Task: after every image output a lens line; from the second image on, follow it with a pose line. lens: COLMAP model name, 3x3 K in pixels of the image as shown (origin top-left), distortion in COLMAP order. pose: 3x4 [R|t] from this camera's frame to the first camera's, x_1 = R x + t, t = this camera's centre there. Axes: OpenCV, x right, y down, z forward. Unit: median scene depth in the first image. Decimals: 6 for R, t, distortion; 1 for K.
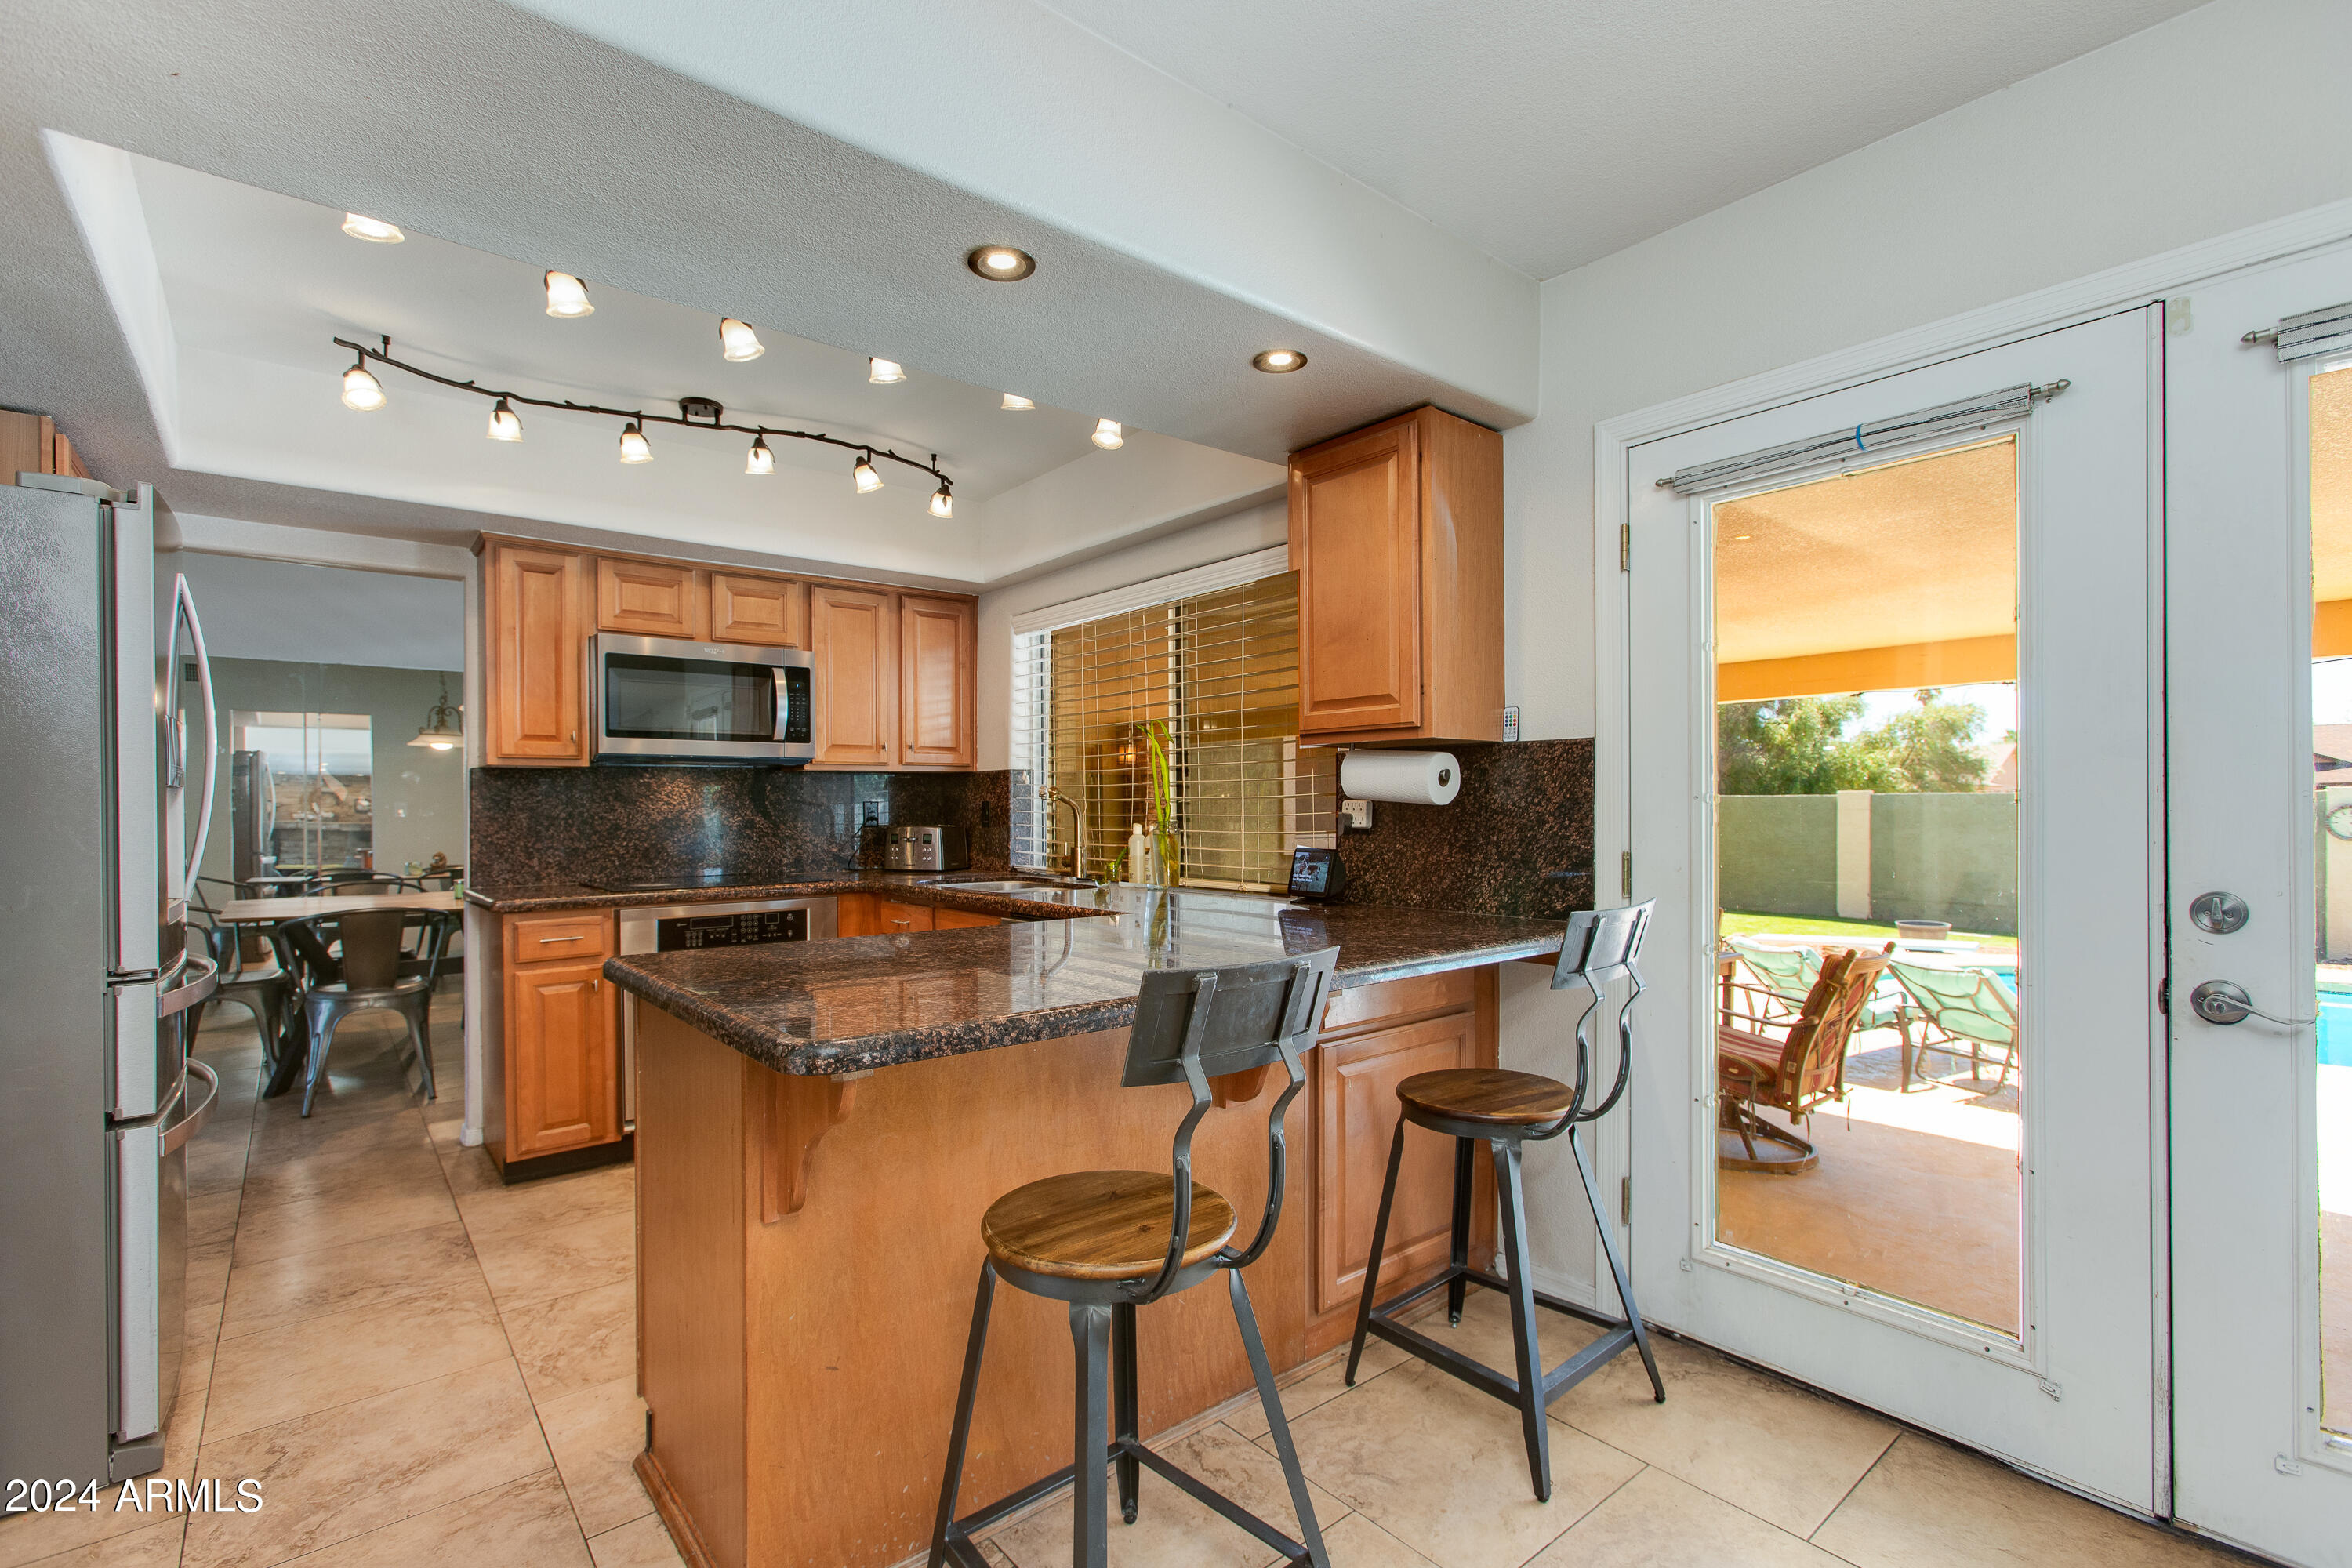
lens RADIAL K [[1055.4, 0, 1162.8], [0, 1055.4, 801.6], [0, 0, 1]] dist [0.008789, -0.000384]
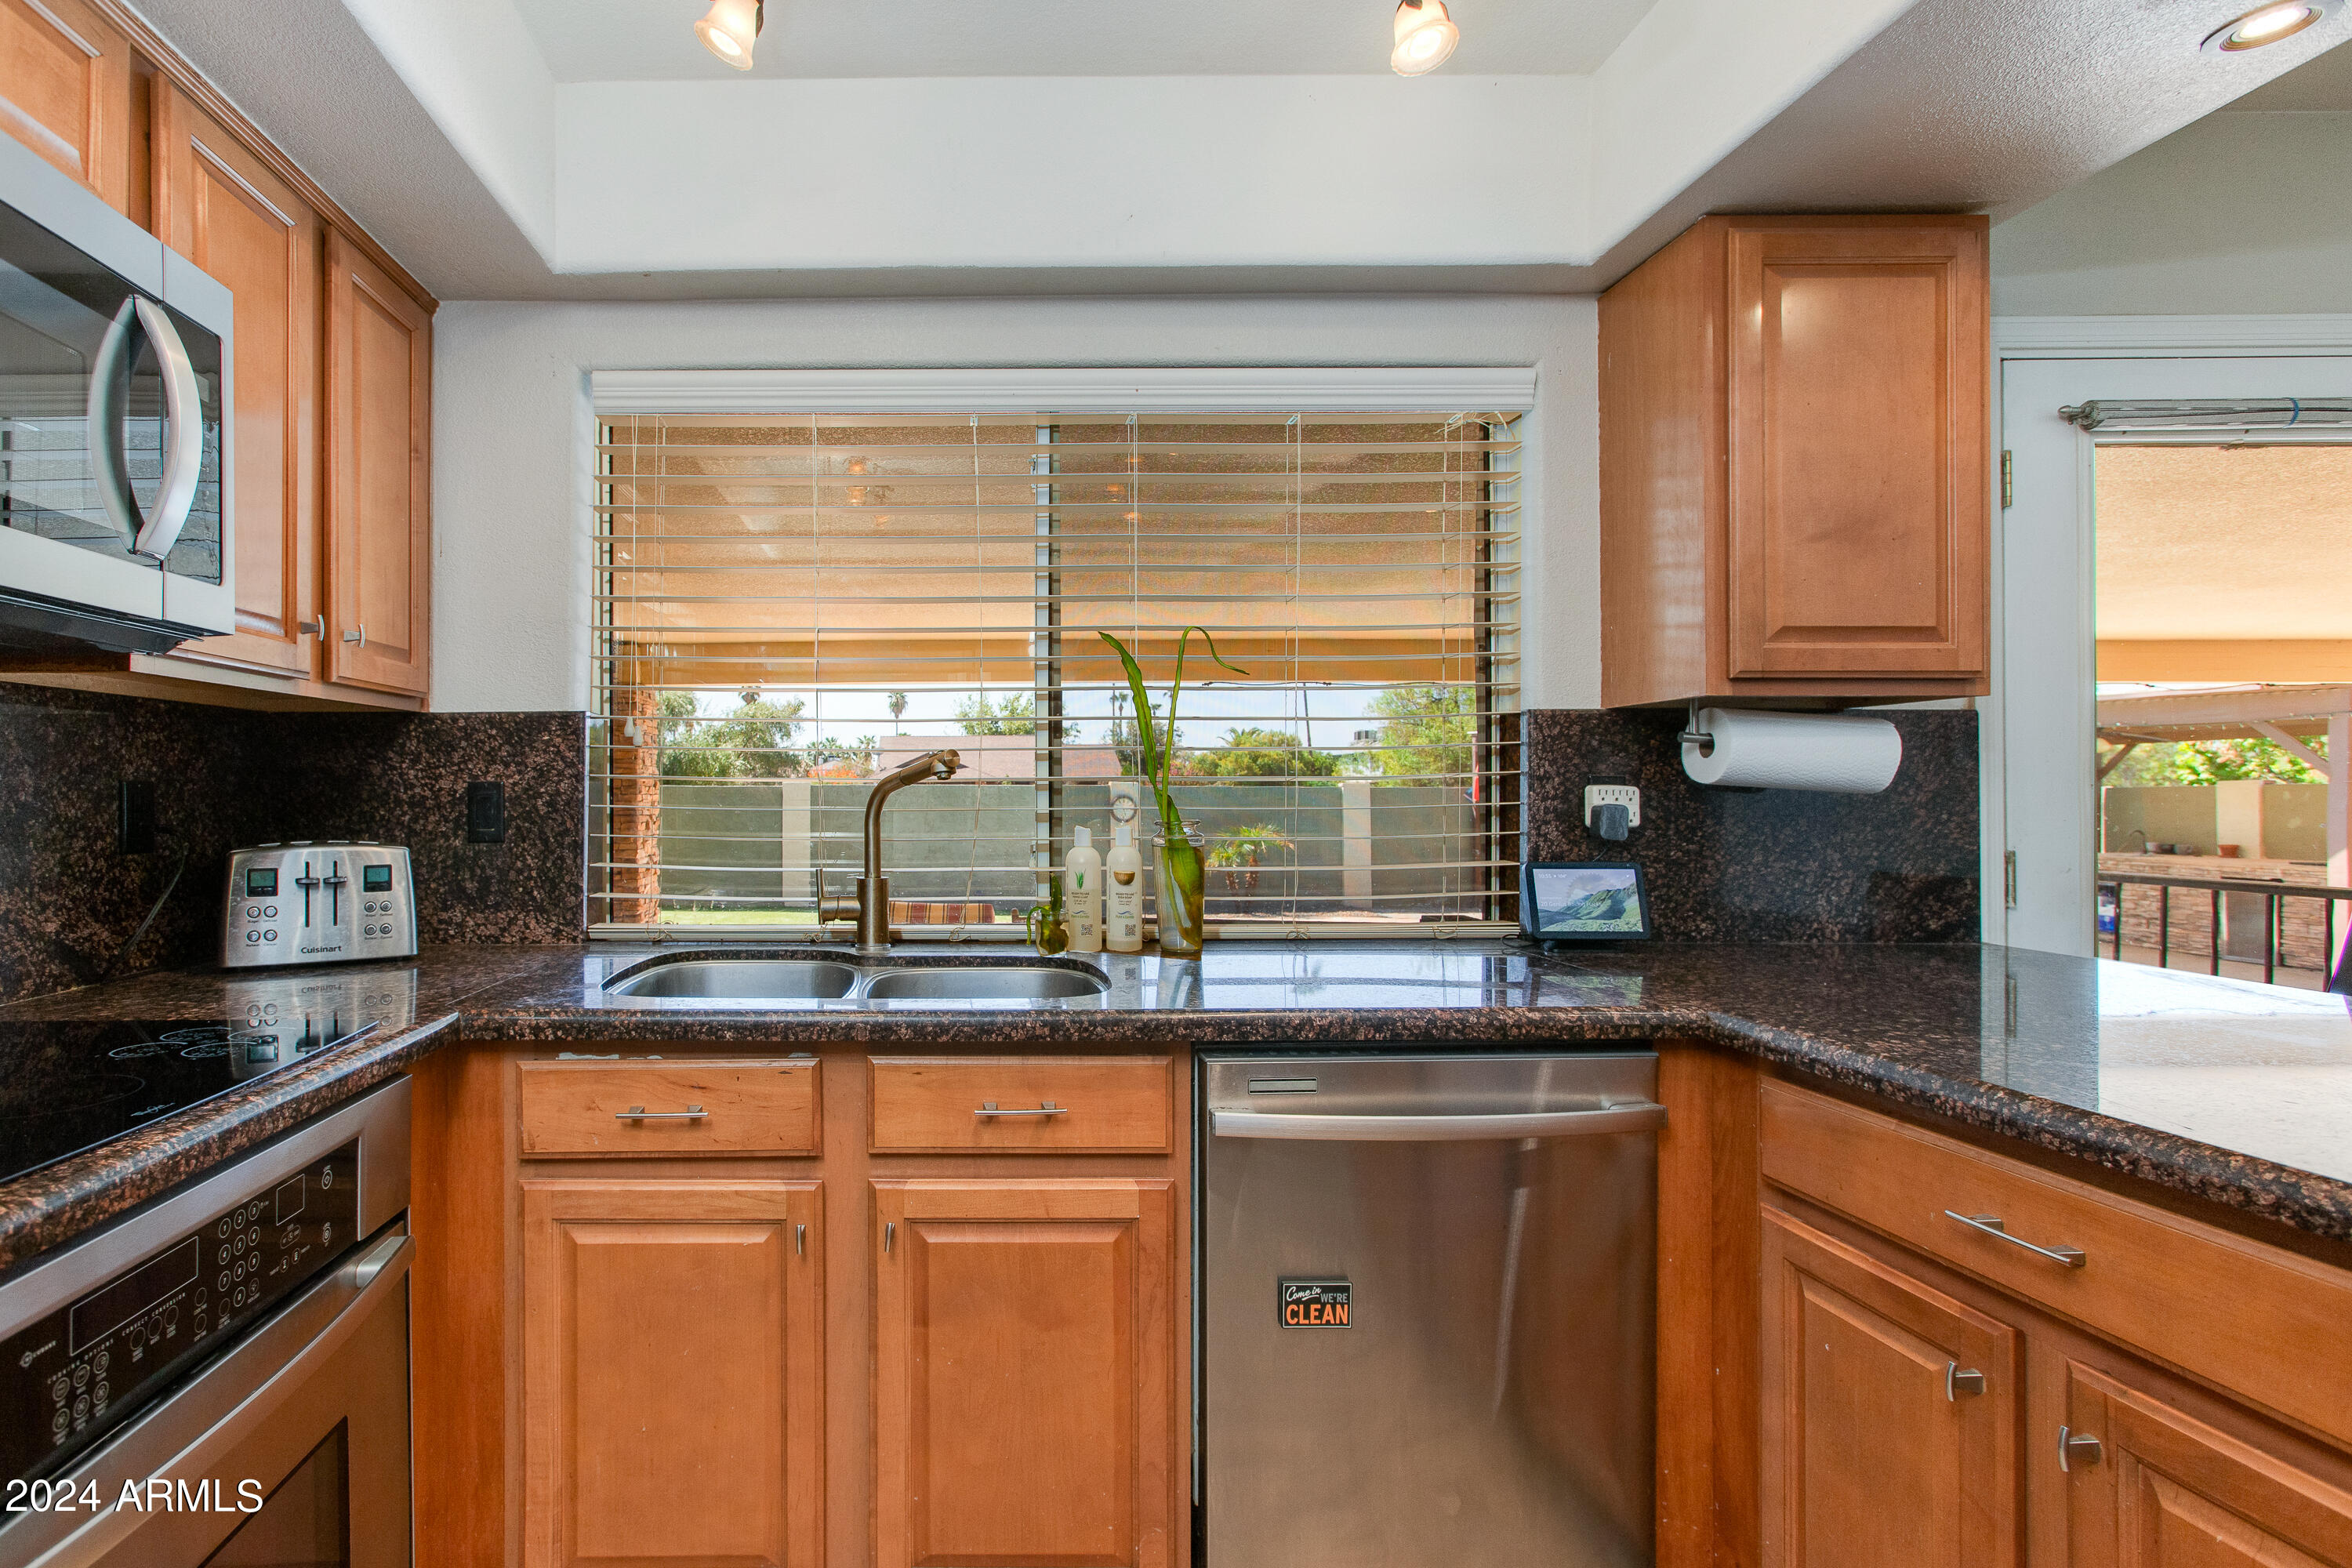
lens RADIAL K [[1194.5, 0, 1174.9], [0, 1194.5, 794.1], [0, 0, 1]] dist [0.005040, 0.000833]
pose [[0.631292, 0.003651, 0.775537, -0.509602], [-0.003749, 0.999992, -0.001656, 0.005444], [-0.775536, -0.001862, 0.631300, 0.681623]]
